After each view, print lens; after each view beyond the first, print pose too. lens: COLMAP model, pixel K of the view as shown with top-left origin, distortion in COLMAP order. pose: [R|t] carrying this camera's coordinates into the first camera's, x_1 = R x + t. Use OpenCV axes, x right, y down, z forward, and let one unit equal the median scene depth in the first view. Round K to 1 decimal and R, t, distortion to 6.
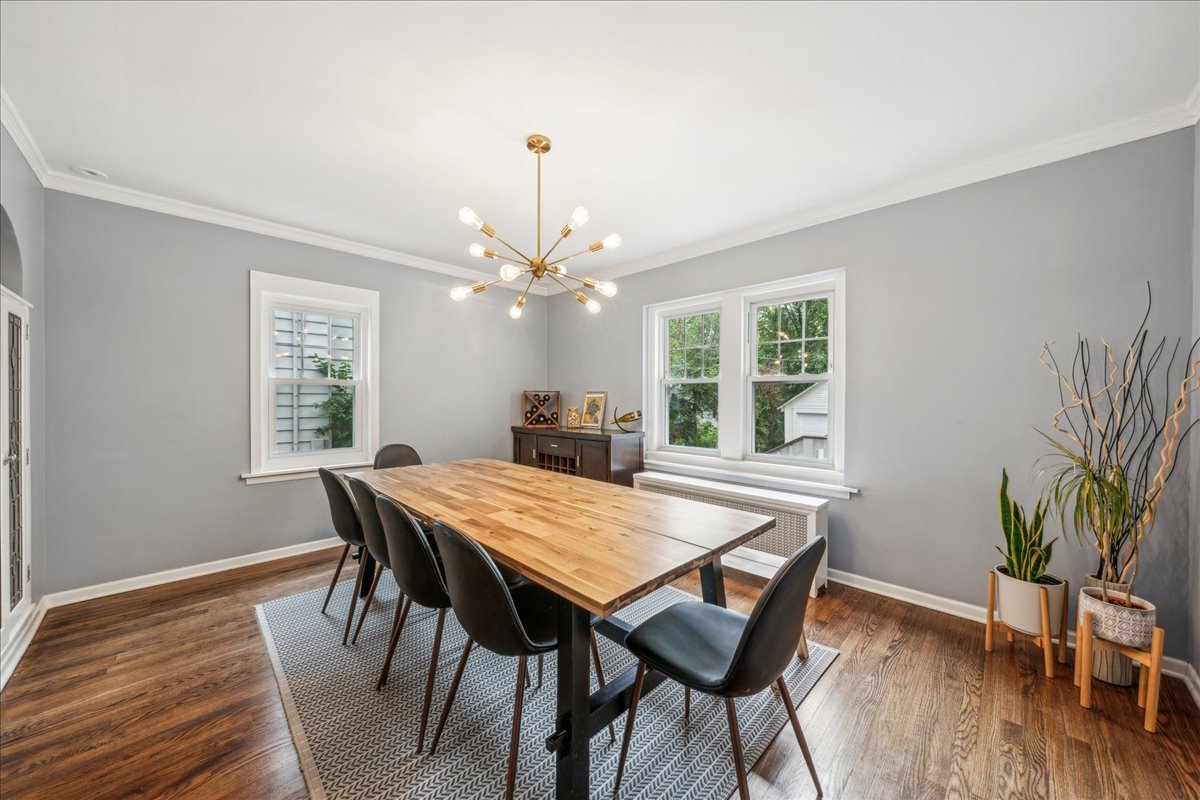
lens RADIAL K [[416.0, 0, 597.6], [0, 416.0, 401.5], [0, 0, 1]] dist [-0.003067, 0.000450]
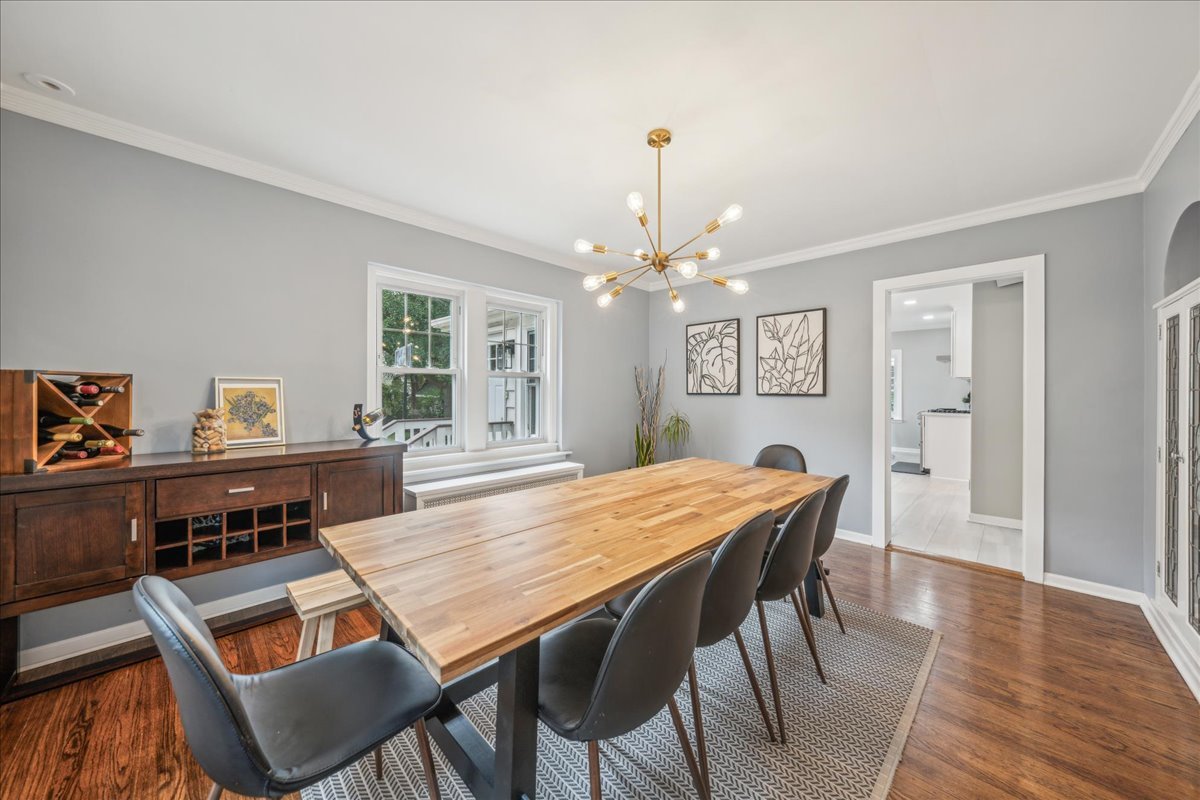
lens RADIAL K [[416.0, 0, 600.5], [0, 416.0, 393.8], [0, 0, 1]] dist [-0.003067, 0.000450]
pose [[-0.018997, -0.005784, 0.999803, -0.643128], [0.005970, 0.999965, 0.005899, -0.004988], [-0.999802, 0.006081, -0.018962, 0.658053]]
